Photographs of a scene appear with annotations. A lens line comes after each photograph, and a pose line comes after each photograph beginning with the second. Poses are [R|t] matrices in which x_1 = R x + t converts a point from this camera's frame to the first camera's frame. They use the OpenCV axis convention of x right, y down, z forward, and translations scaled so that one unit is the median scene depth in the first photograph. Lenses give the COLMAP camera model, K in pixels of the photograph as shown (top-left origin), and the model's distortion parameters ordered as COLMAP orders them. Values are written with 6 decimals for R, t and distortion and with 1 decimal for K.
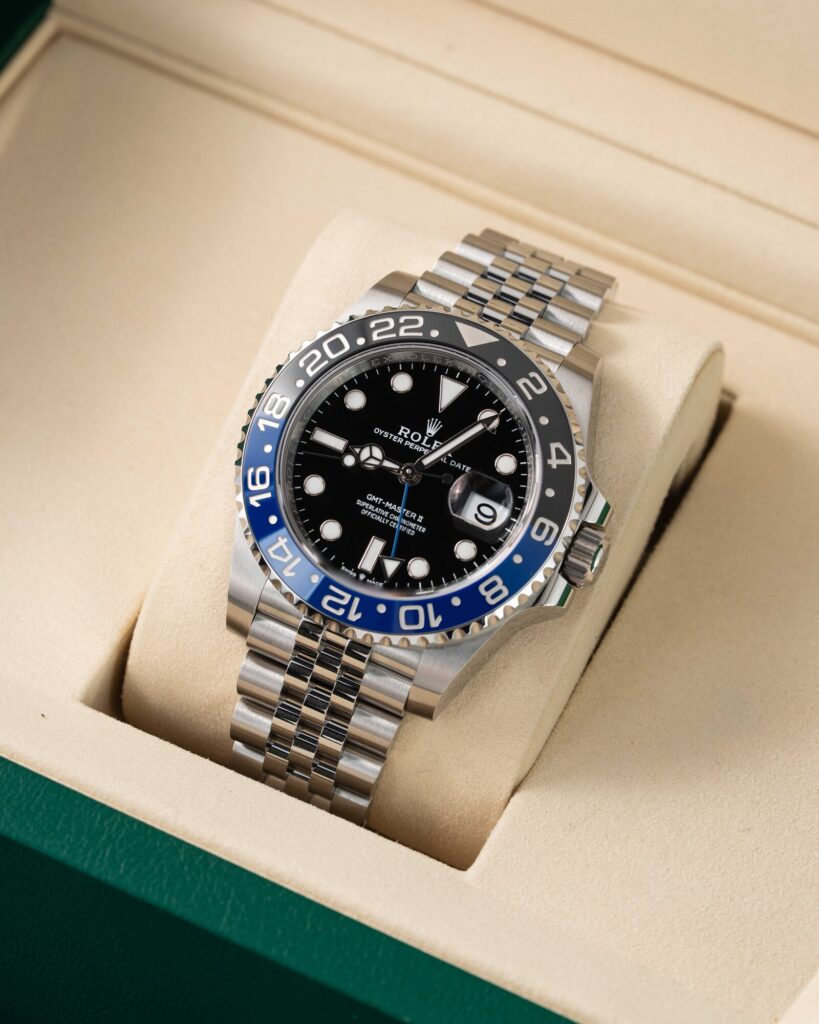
lens RADIAL K [[4677.5, 0, 408.9], [0, 4677.5, 511.9], [0, 0, 1]] dist [-0.241184, 0.000000]
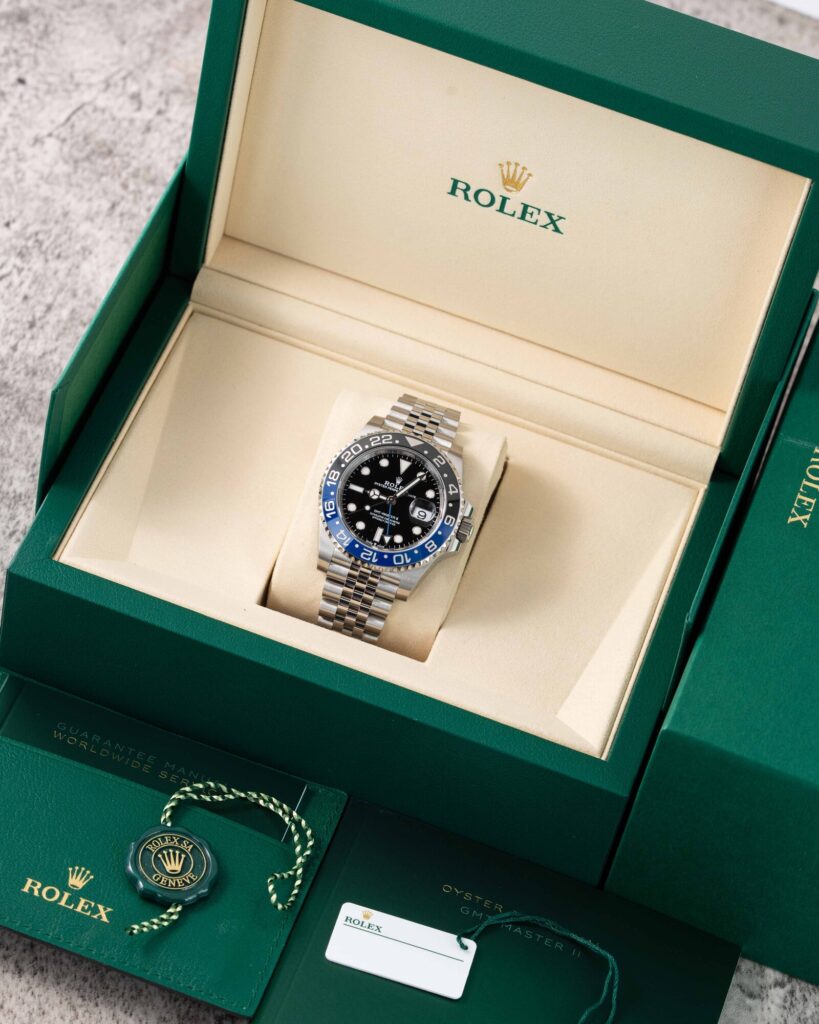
lens RADIAL K [[4677.5, 0, 409.6], [0, 4677.5, 511.9], [0, 0, 1]] dist [-0.241184, 0.000000]
pose [[0.988302, -0.057921, 0.141085, -0.331647], [0.057371, 0.998321, 0.007966, -0.020963], [-0.141309, 0.000221, 0.989965, -1.395405]]
